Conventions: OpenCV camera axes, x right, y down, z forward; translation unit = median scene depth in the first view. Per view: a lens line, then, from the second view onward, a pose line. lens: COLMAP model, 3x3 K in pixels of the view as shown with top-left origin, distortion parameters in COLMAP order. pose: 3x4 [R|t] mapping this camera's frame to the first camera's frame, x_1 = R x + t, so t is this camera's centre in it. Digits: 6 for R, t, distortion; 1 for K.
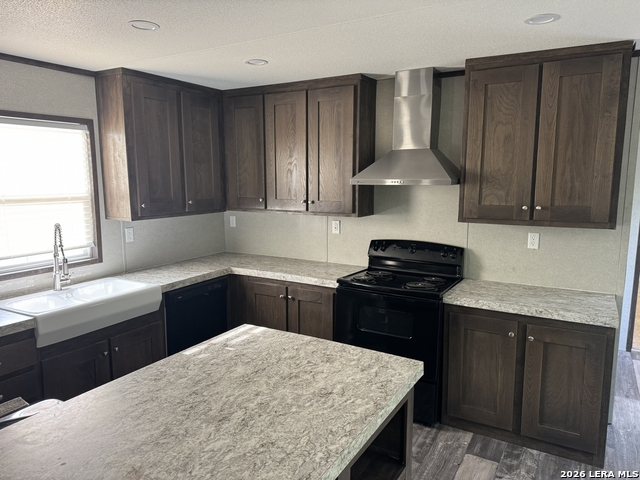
lens RADIAL K [[448.6, 0, 322.3], [0, 448.6, 238.2], [0, 0, 1]] dist [0.032846, -0.039797]
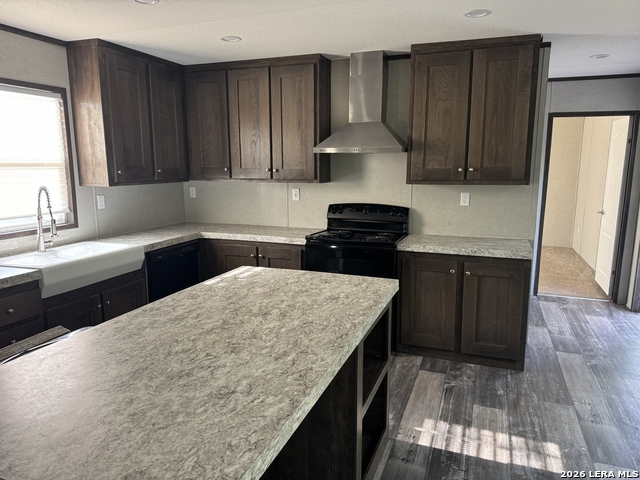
lens RADIAL K [[448.6, 0, 321.6], [0, 448.6, 237.1], [0, 0, 1]] dist [0.032846, -0.039797]
pose [[0.985448, -0.028523, 0.167565, -0.119572], [0.024196, 0.999320, 0.027809, 0.065850], [-0.168245, -0.023350, 0.985469, -0.130073]]
